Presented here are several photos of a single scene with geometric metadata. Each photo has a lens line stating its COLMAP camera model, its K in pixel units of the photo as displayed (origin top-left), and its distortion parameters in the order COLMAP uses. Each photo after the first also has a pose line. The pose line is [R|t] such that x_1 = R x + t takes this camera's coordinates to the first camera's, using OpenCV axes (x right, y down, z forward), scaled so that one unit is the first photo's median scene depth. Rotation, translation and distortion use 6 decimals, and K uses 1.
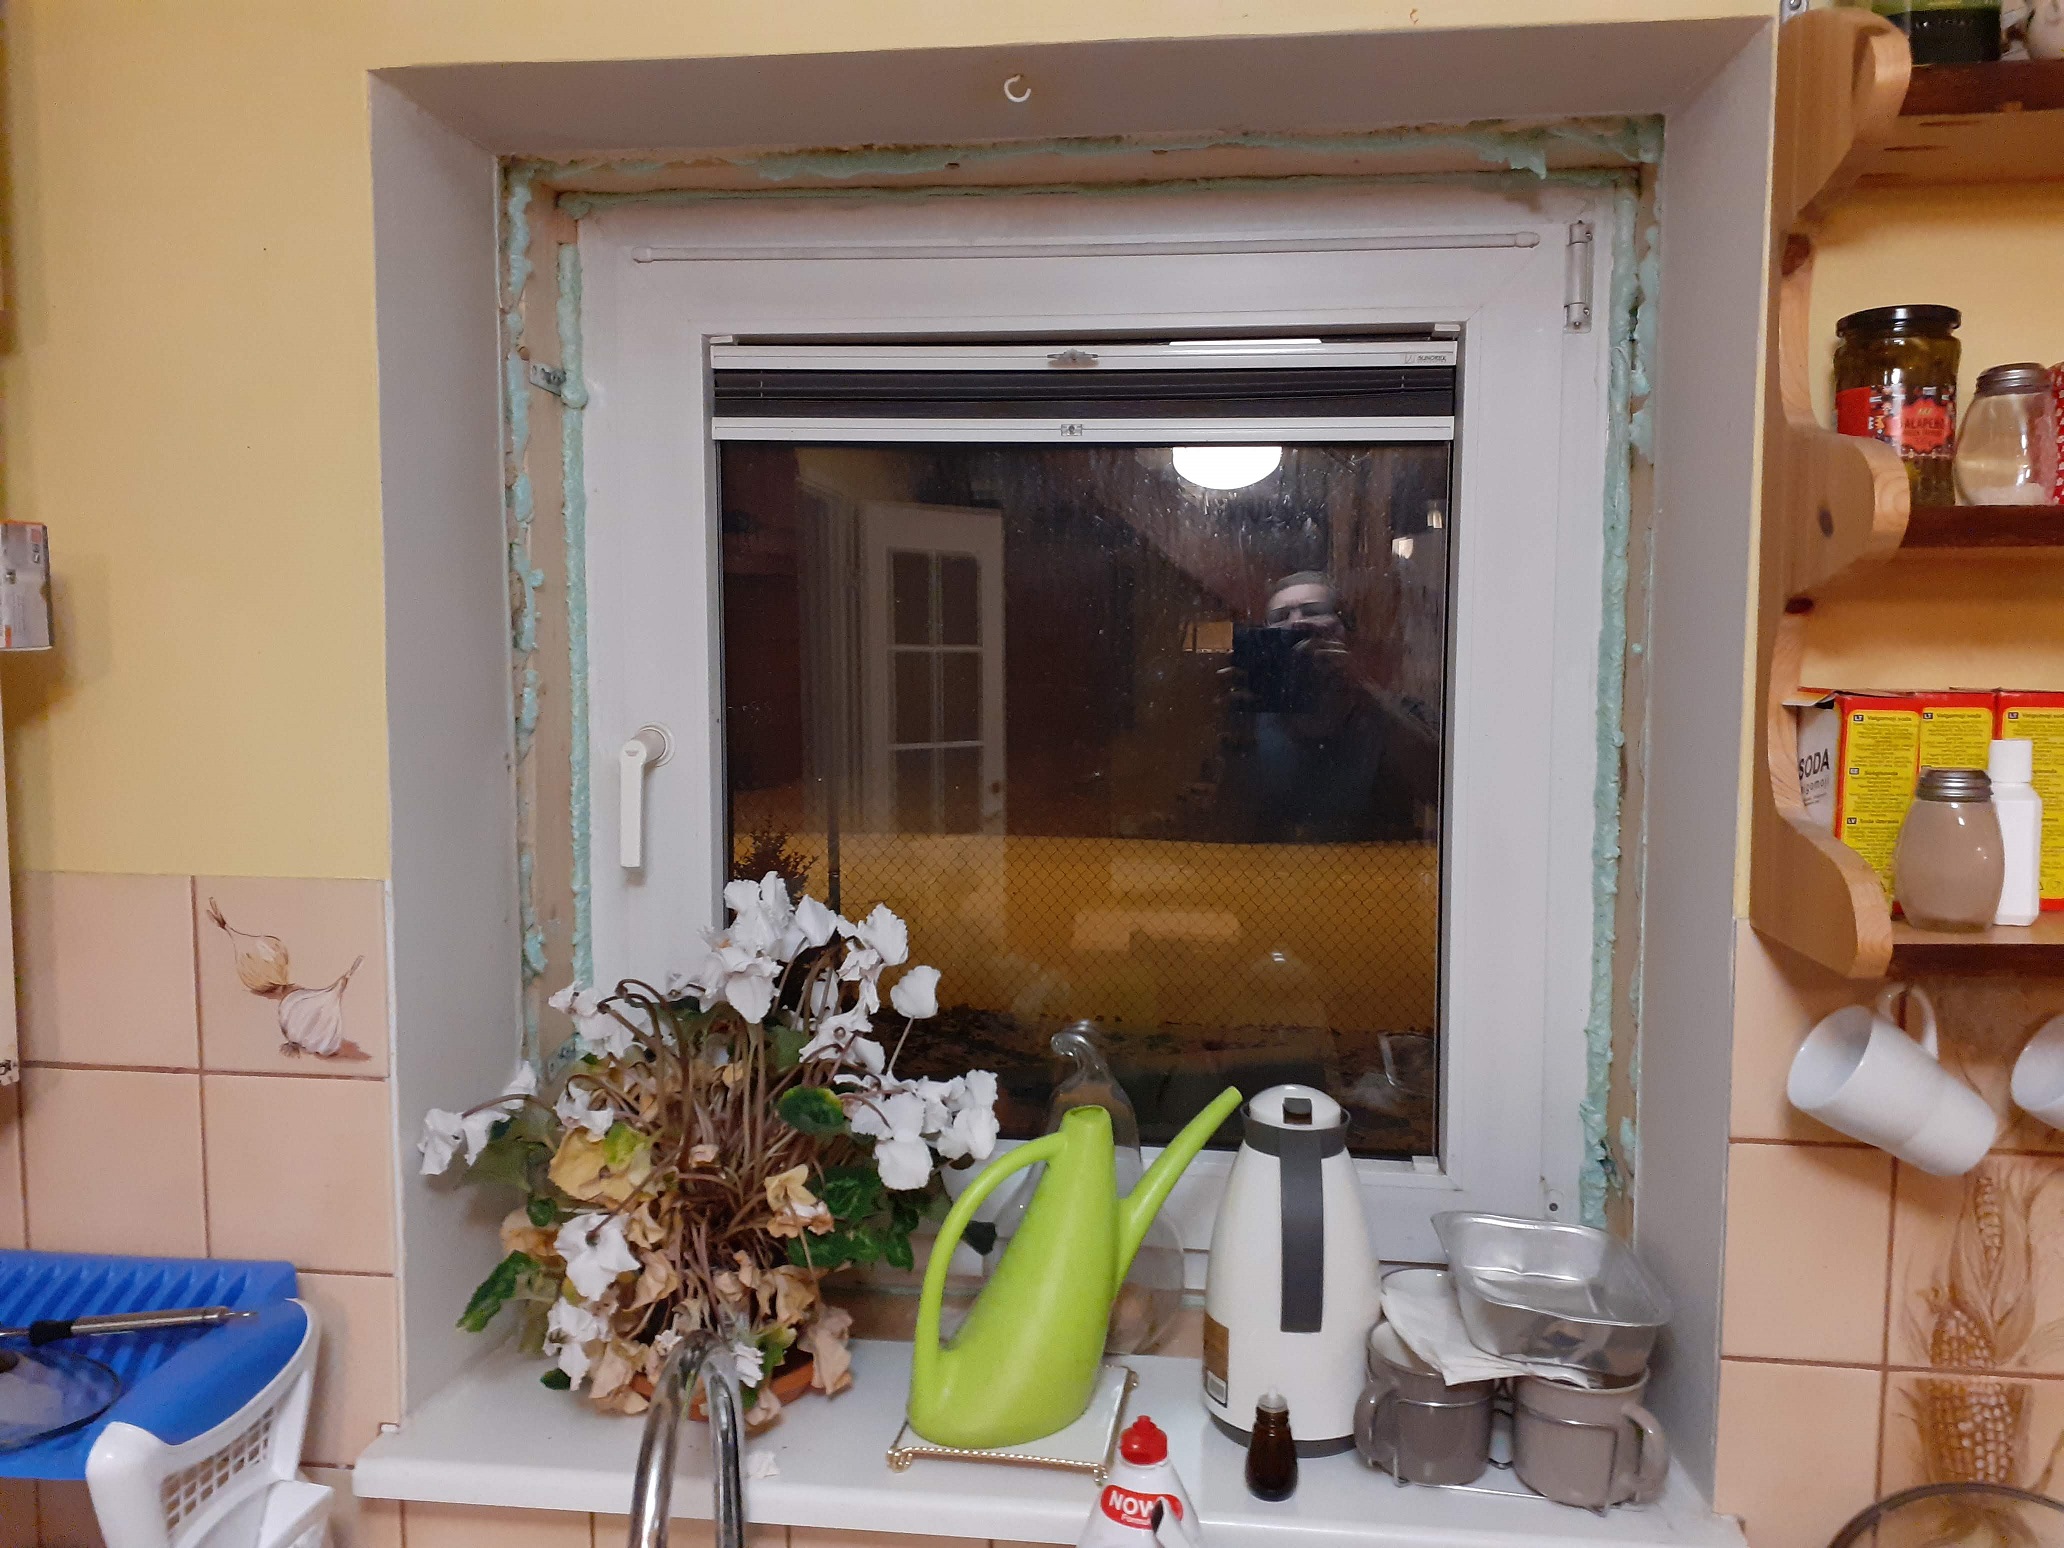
lens RADIAL K [[1658.6, 0, 1021.9], [0, 1658.6, 775.0], [0, 0, 1]] dist [0.069472, -0.101427]
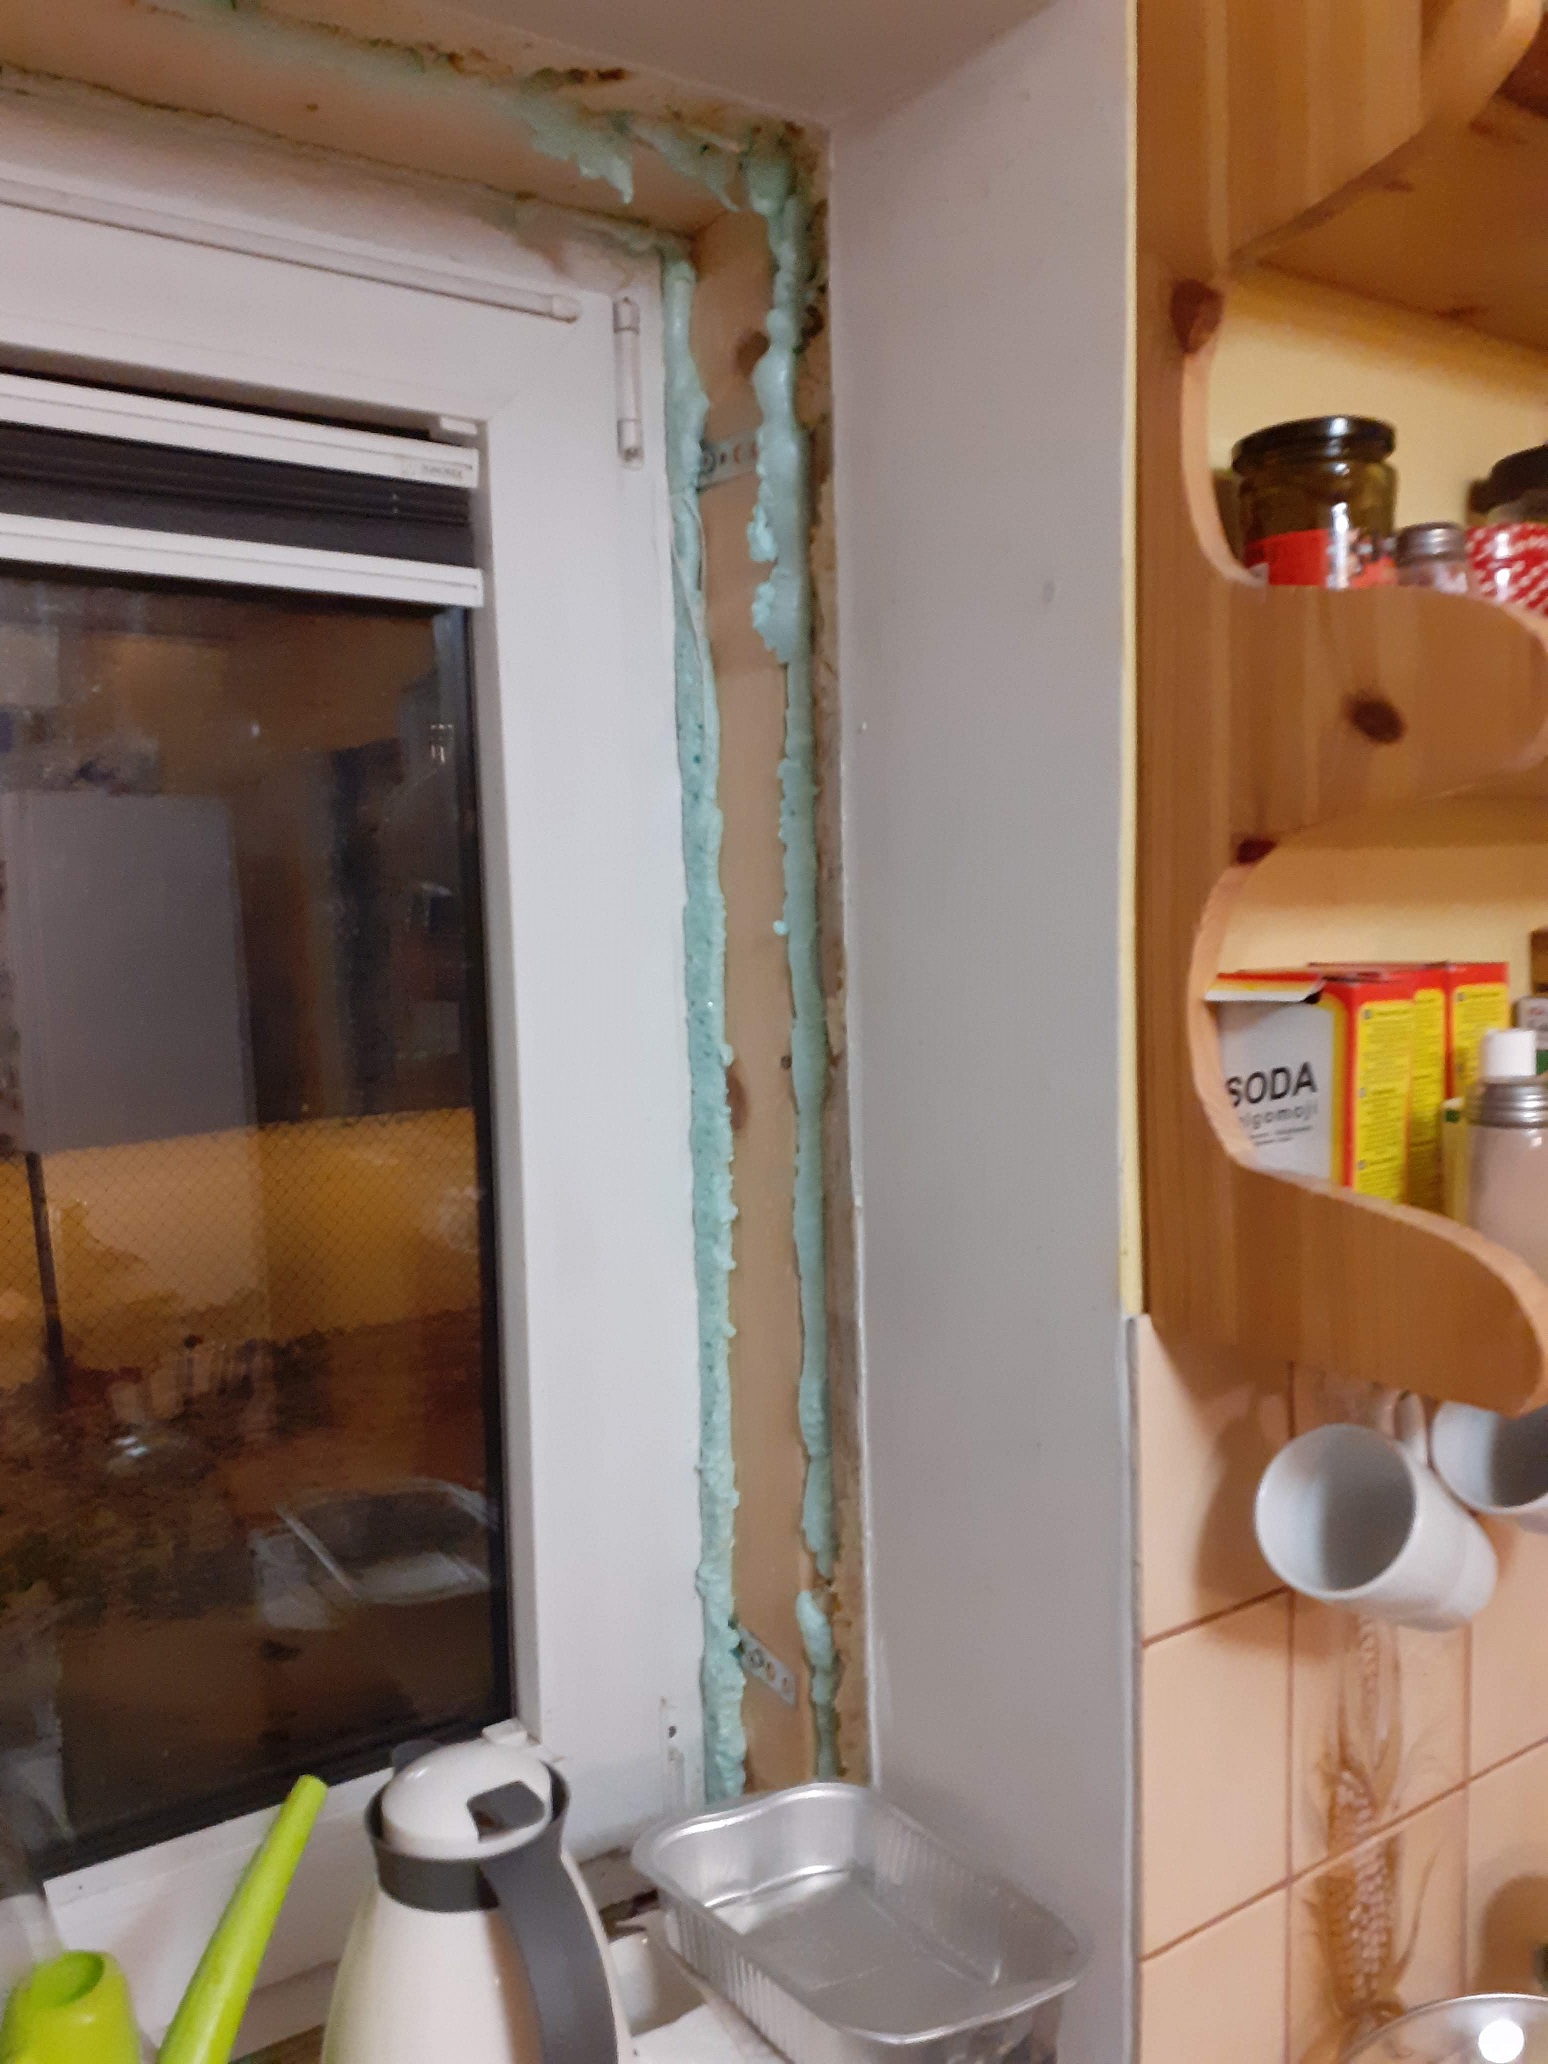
lens RADIAL K [[1658.6, 0, 791.0], [0, 1658.6, 1042.7], [0, 0, 1]] dist [0.069472, -0.101427]
pose [[0.743434, -0.080142, 0.663991, -0.089692], [0.085208, 0.996054, 0.024818, -0.042166], [-0.663360, 0.038126, 0.747329, 0.460500]]
